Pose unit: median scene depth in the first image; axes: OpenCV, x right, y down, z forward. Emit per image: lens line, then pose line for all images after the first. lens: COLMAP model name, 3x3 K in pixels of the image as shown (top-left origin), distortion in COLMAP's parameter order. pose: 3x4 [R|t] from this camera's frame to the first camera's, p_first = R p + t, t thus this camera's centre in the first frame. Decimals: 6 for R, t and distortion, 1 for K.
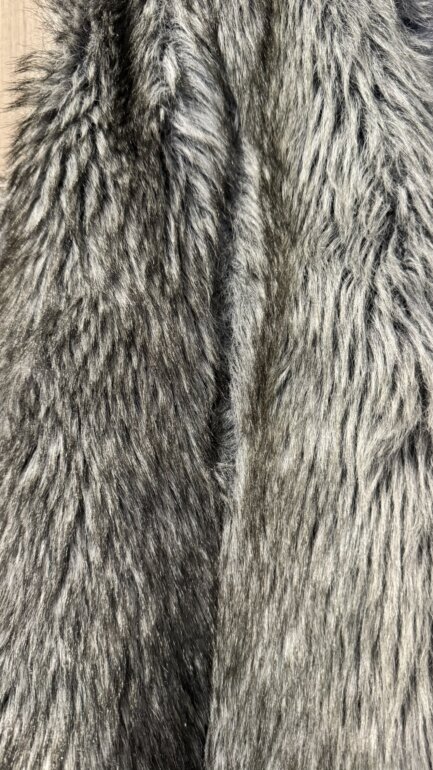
lens RADIAL K [[562.8, 0, 216.5], [0, 562.8, 385.0], [0, 0, 1]] dist [0.139432, -0.315210]
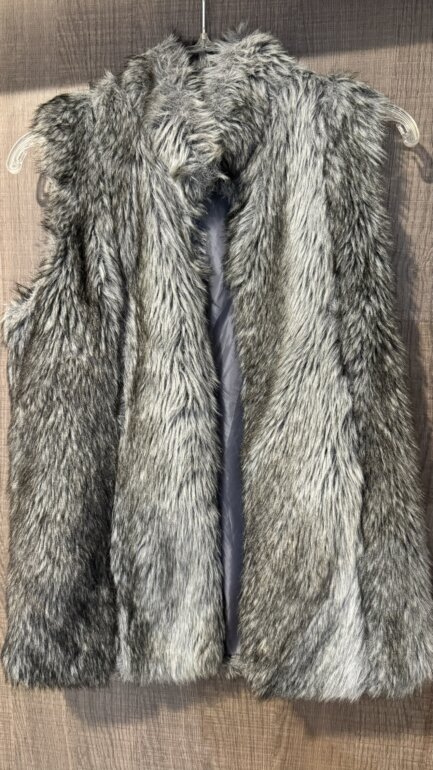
lens RADIAL K [[562.8, 0, 216.5], [0, 562.8, 385.0], [0, 0, 1]] dist [0.139432, -0.315210]
pose [[0.981885, 0.009559, 0.189236, -0.053341], [-0.043430, 0.983491, 0.175666, -0.534526], [-0.184433, -0.180702, 0.966091, -1.796955]]
